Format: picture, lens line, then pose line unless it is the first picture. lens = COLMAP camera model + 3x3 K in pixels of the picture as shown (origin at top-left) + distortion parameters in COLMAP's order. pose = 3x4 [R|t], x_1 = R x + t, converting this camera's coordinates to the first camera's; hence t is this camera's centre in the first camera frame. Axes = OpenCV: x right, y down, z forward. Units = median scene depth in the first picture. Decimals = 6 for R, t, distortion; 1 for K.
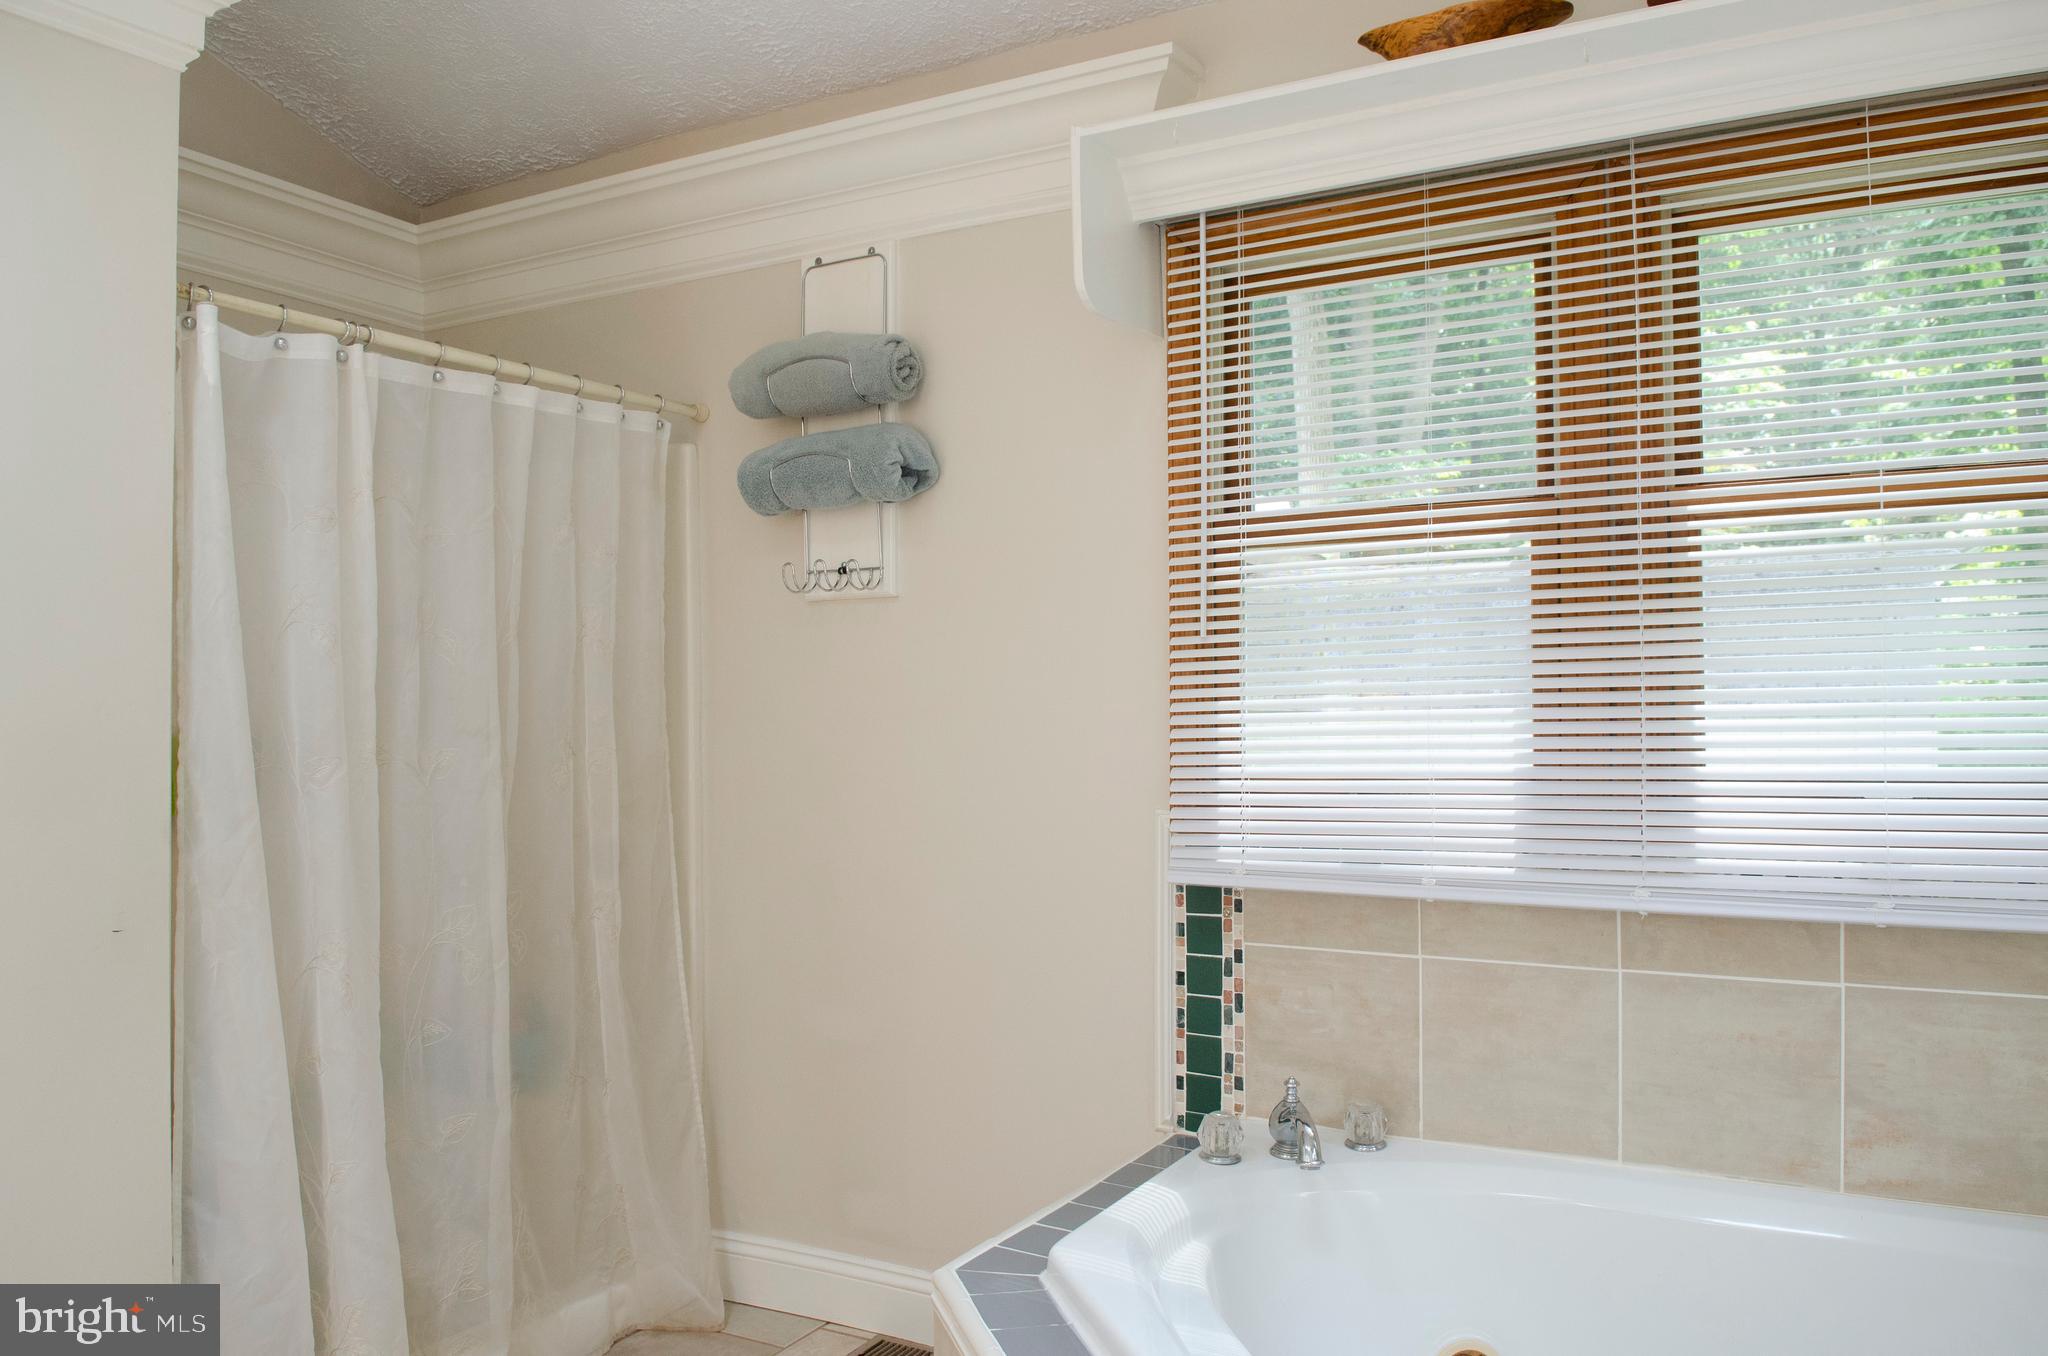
lens RADIAL K [[1534.6, 0, 1024.0], [0, 1534.6, 678.0], [0, 0, 1]] dist [-0.048519, -0.002857]
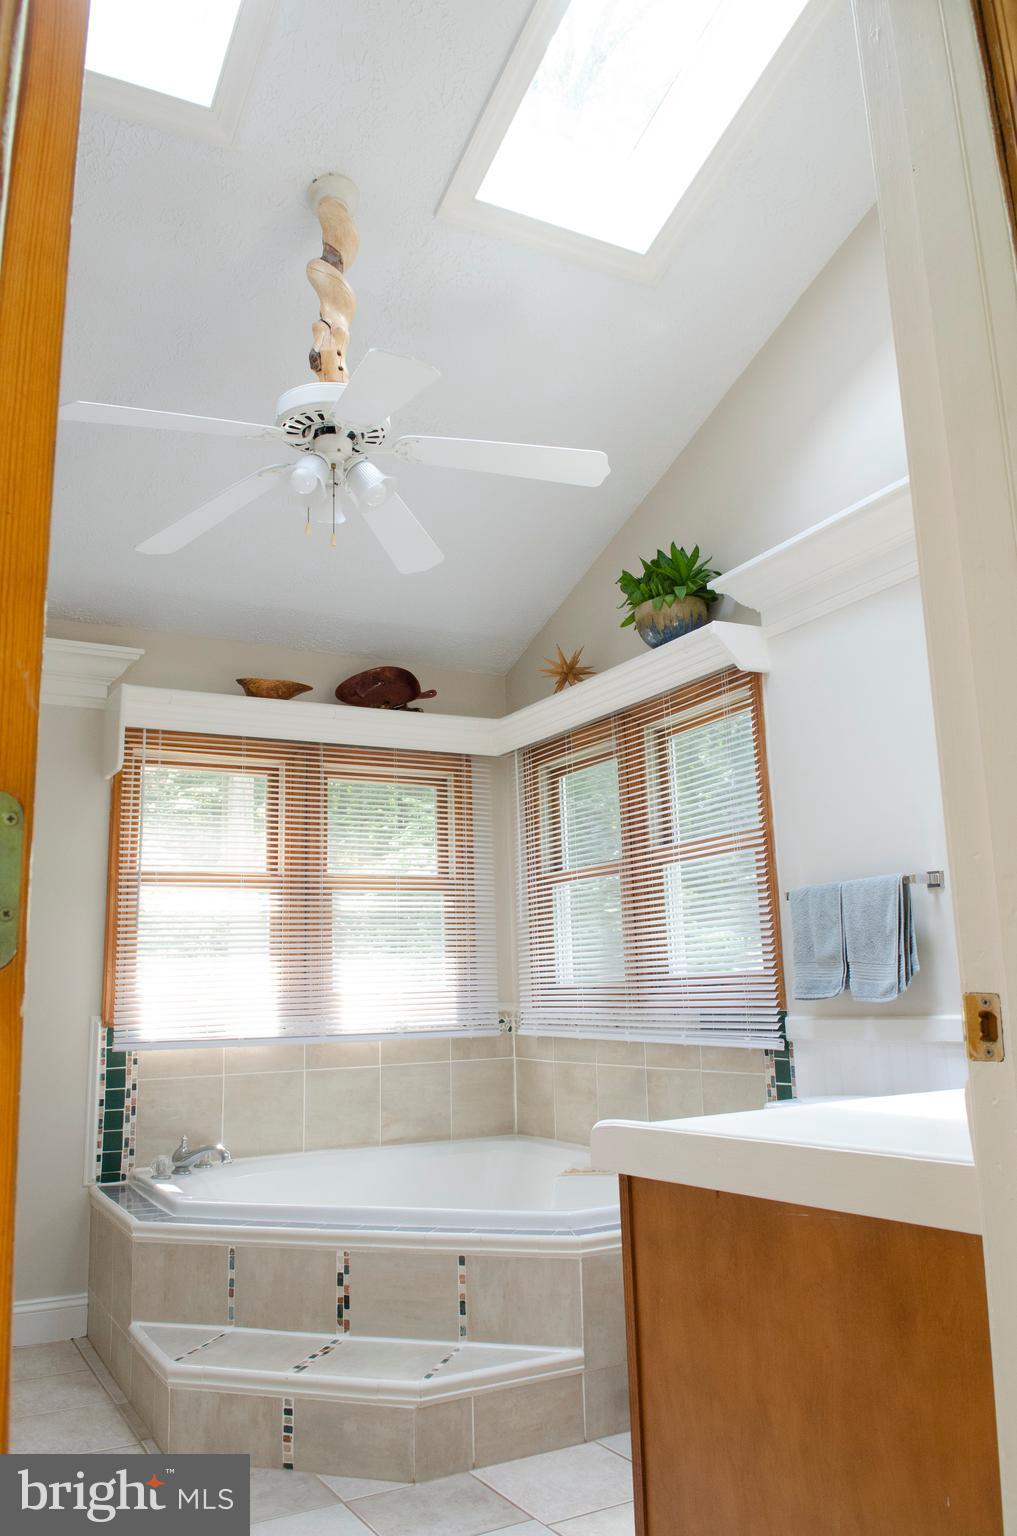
lens RADIAL K [[1150.9, 0, 508.5], [0, 1150.9, 768.0], [0, 0, 1]] dist [-0.048519, -0.002857]
pose [[0.520421, 0.149074, 0.840797, -0.932445], [0.010759, 0.983420, -0.181021, 0.044756], [-0.853842, 0.103254, 0.510189, -0.238208]]
